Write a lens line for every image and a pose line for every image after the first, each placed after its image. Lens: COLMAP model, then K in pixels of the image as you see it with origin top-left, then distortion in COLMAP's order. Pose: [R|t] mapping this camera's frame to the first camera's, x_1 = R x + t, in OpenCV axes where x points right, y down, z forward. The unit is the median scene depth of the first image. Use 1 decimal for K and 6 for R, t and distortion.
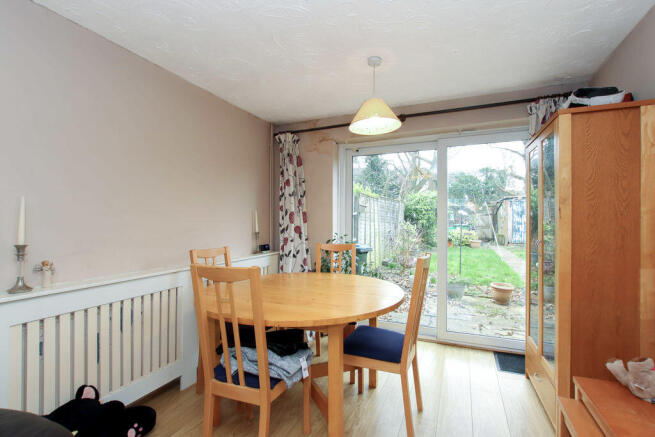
lens RADIAL K [[311.8, 0, 330.2], [0, 311.8, 224.0], [0, 0, 1]] dist [0.000188, 0.000257]
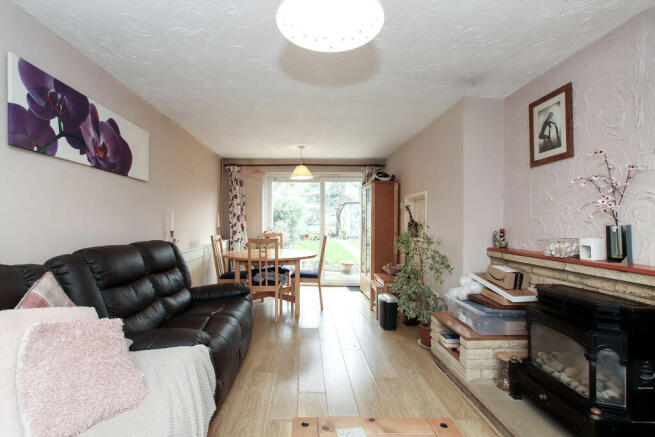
lens RADIAL K [[311.8, 0, 330.2], [0, 311.8, 224.0], [0, 0, 1]] dist [0.000188, 0.000257]
pose [[0.892361, 0.002958, 0.451313, -0.425621], [-0.005392, 0.999977, 0.004108, -0.000315], [-0.451291, -0.006099, 0.892356, -0.664285]]
